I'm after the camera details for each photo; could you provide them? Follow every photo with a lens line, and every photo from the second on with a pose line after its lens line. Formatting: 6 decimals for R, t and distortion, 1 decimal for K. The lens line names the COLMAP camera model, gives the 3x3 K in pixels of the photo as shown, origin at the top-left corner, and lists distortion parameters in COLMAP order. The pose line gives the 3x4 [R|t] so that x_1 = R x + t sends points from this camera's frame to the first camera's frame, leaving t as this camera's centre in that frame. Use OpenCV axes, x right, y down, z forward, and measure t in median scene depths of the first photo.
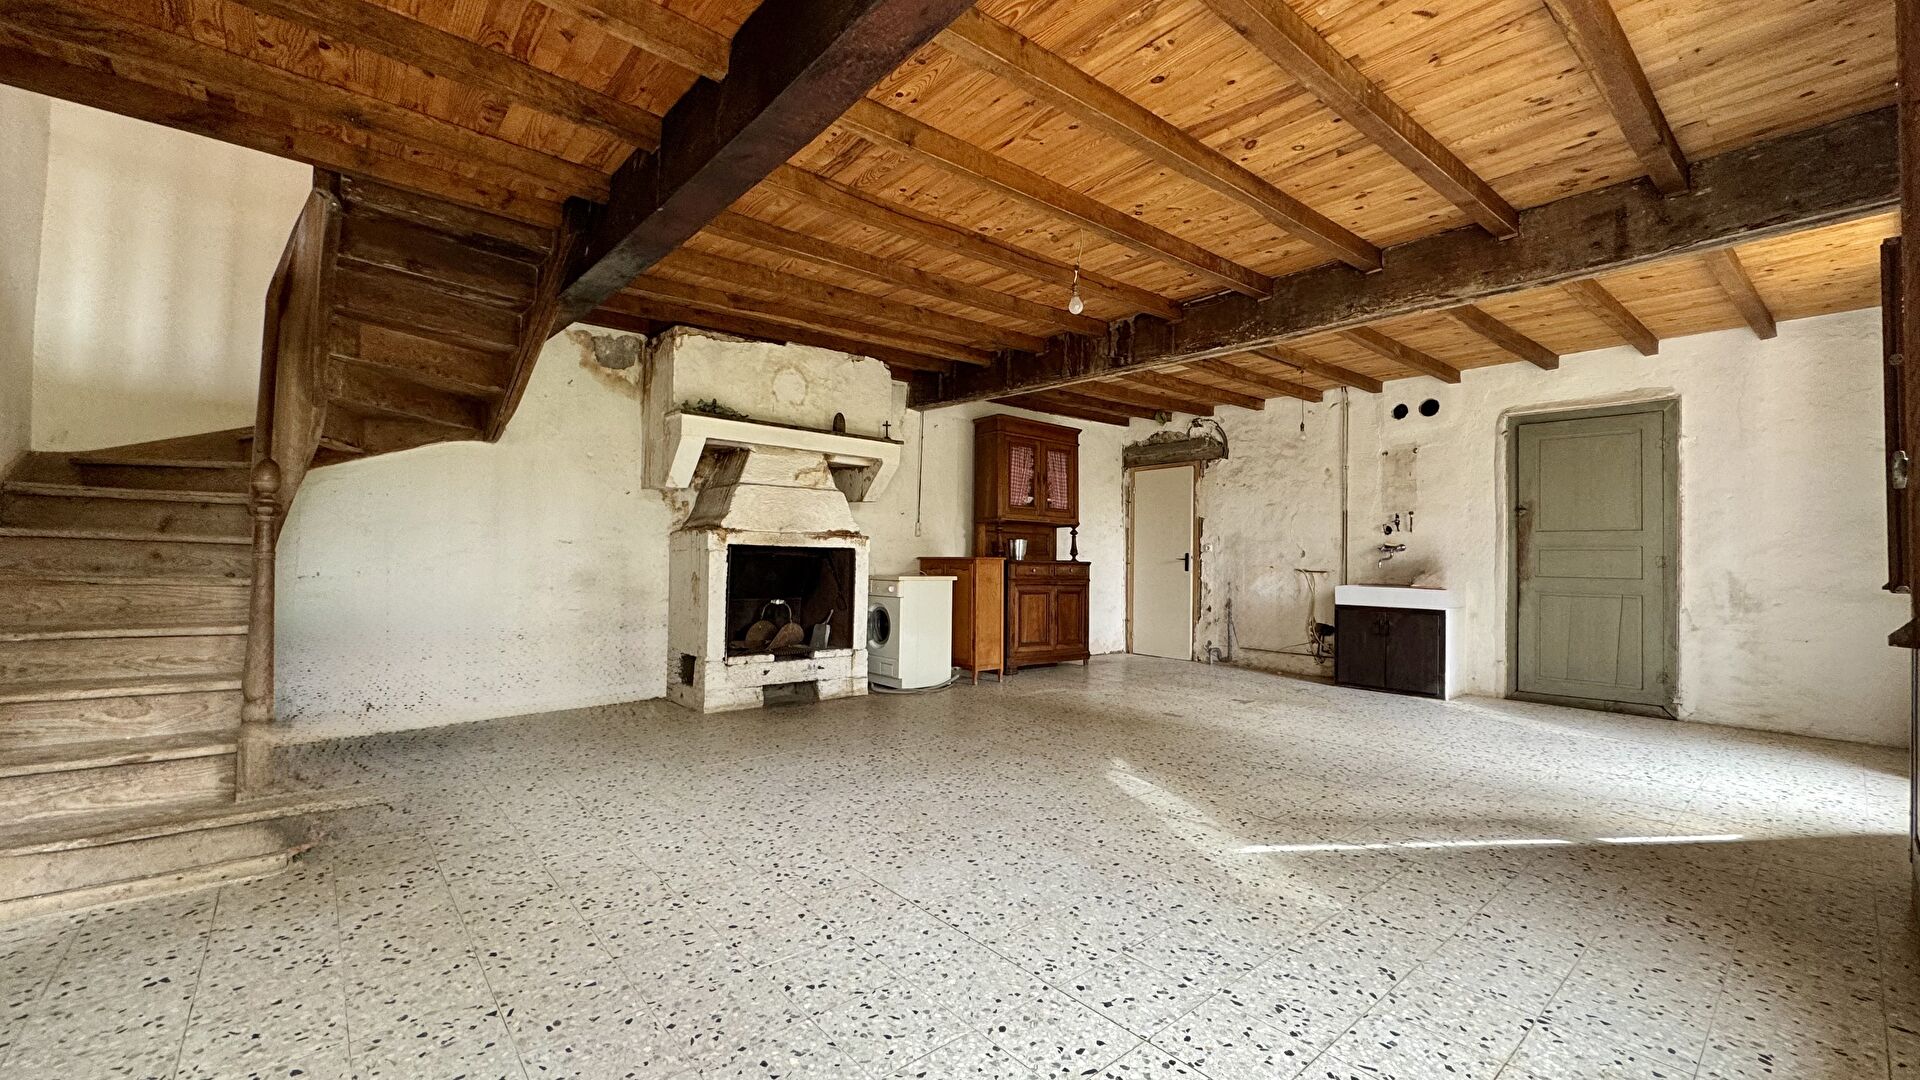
lens RADIAL K [[765.8, 0, 960.0], [0, 765.8, 540.0], [0, 0, 1]] dist [-0.002184, -0.000035]
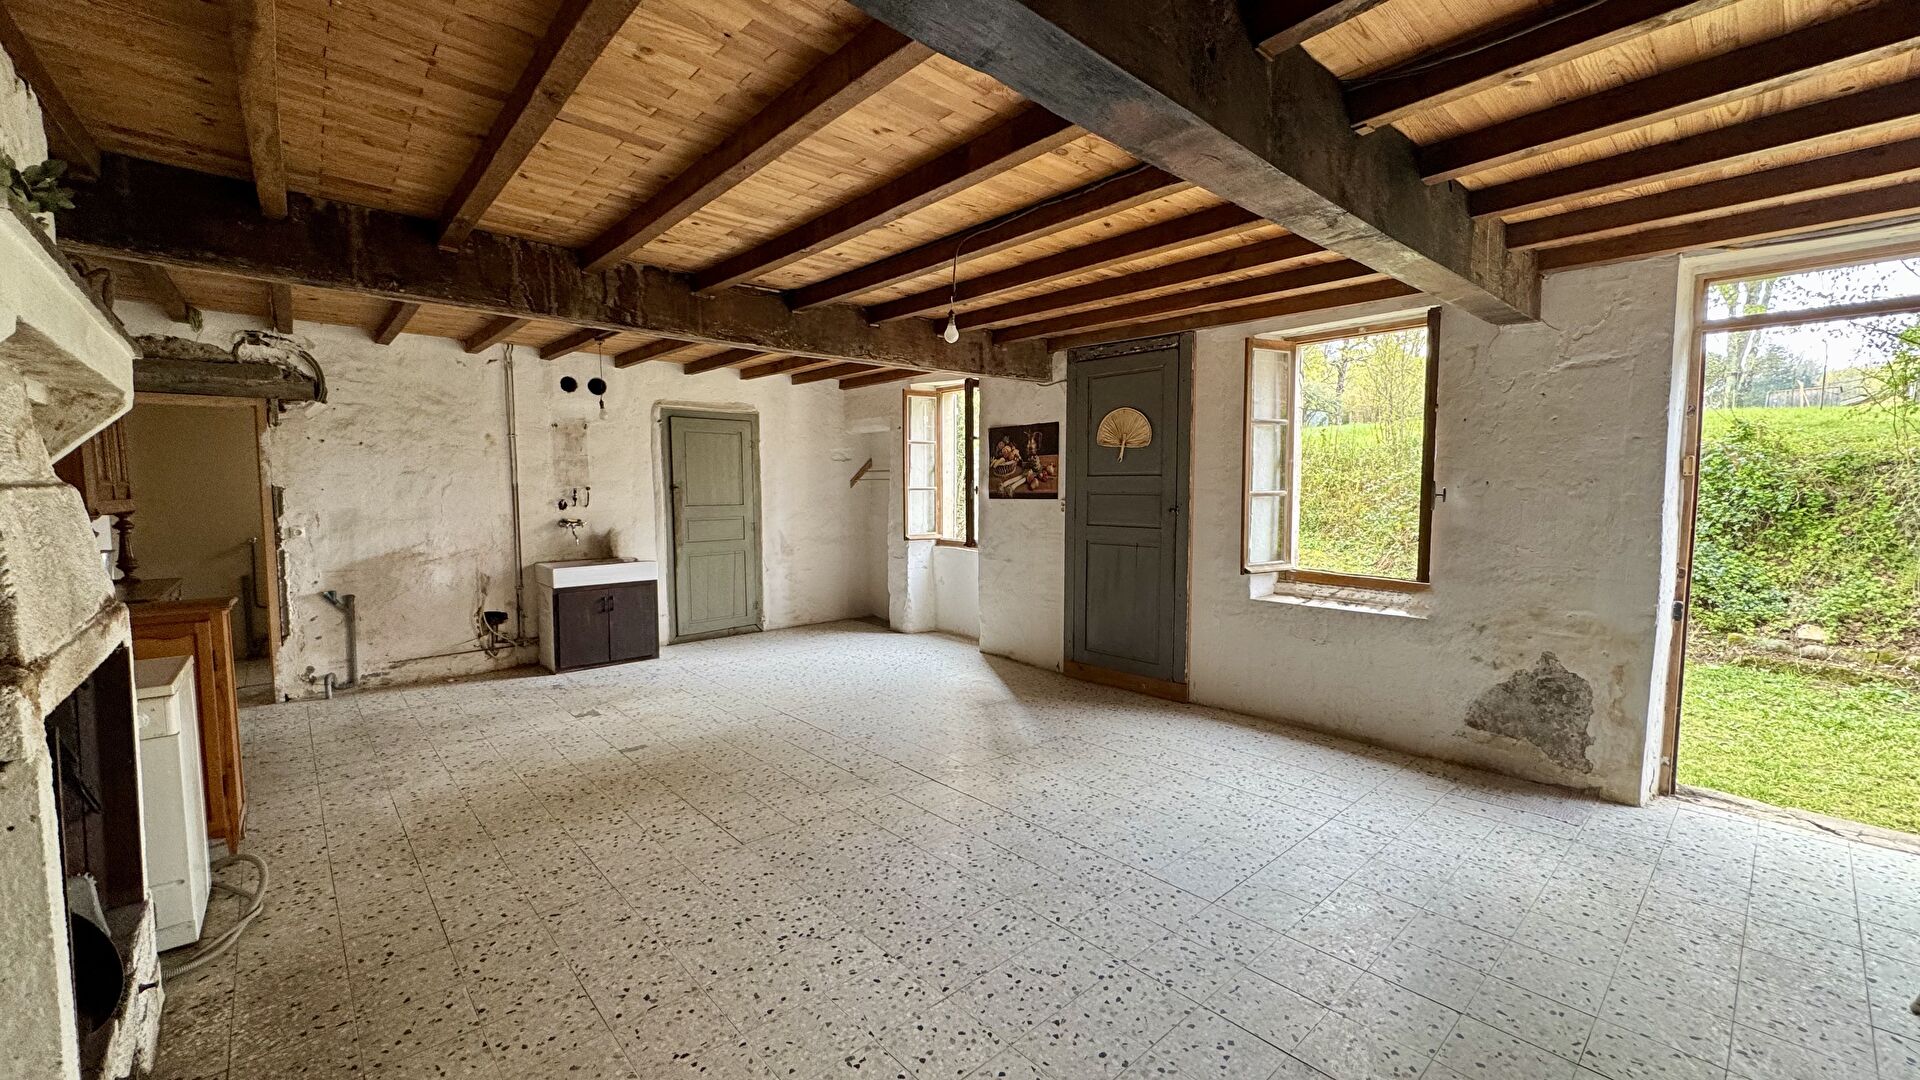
lens RADIAL K [[765.8, 0, 960.0], [0, 765.8, 540.0], [0, 0, 1]] dist [-0.002184, -0.000035]
pose [[-0.029204, -0.089994, 0.995514, -0.429372], [-0.022986, 0.995736, 0.089340, -0.066809], [-0.999309, -0.020274, -0.031148, 0.515100]]
